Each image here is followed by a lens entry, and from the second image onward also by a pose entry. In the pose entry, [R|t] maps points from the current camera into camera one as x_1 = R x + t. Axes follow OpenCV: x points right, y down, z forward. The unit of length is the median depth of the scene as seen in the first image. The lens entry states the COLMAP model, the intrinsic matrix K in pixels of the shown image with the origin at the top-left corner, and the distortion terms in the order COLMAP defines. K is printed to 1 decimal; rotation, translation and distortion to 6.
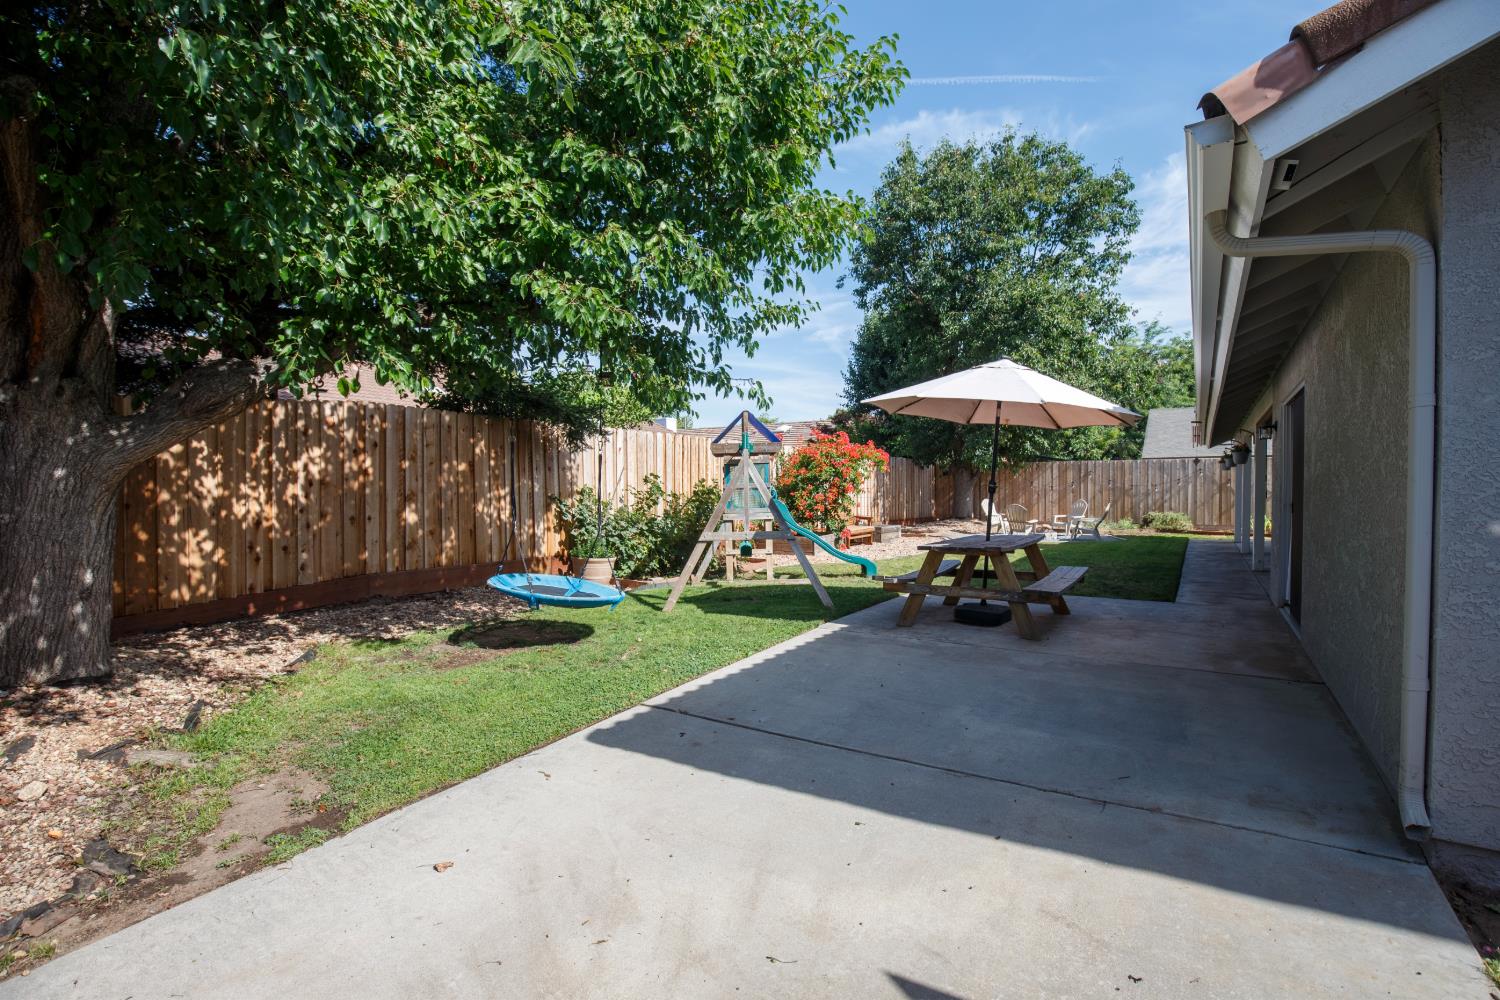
lens RADIAL K [[687.3, 0, 762.9], [0, 687.3, 502.3], [0, 0, 1]] dist [-0.032673, 0.005401]
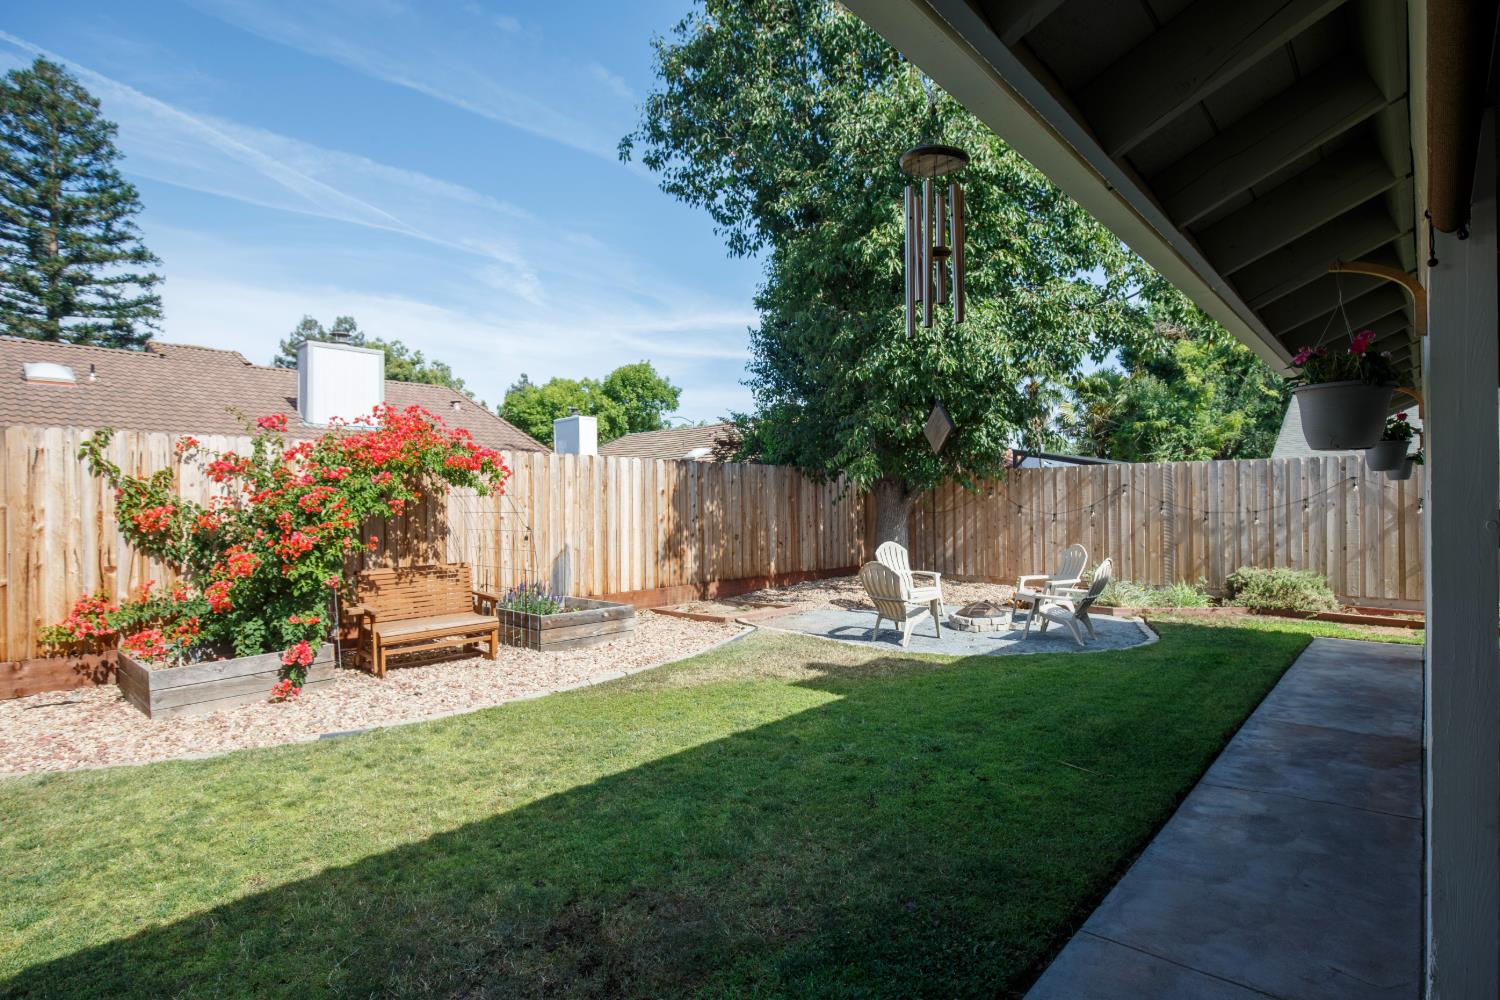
lens RADIAL K [[788.5, 0, 753.4], [0, 788.5, 499.1], [0, 0, 1]] dist [-0.015705, 0.001467]
pose [[0.990087, -0.008735, -0.140185, 0.317401], [0.004787, 0.999583, -0.028473, -0.021155], [0.140375, 0.027520, 0.989716, 0.417124]]
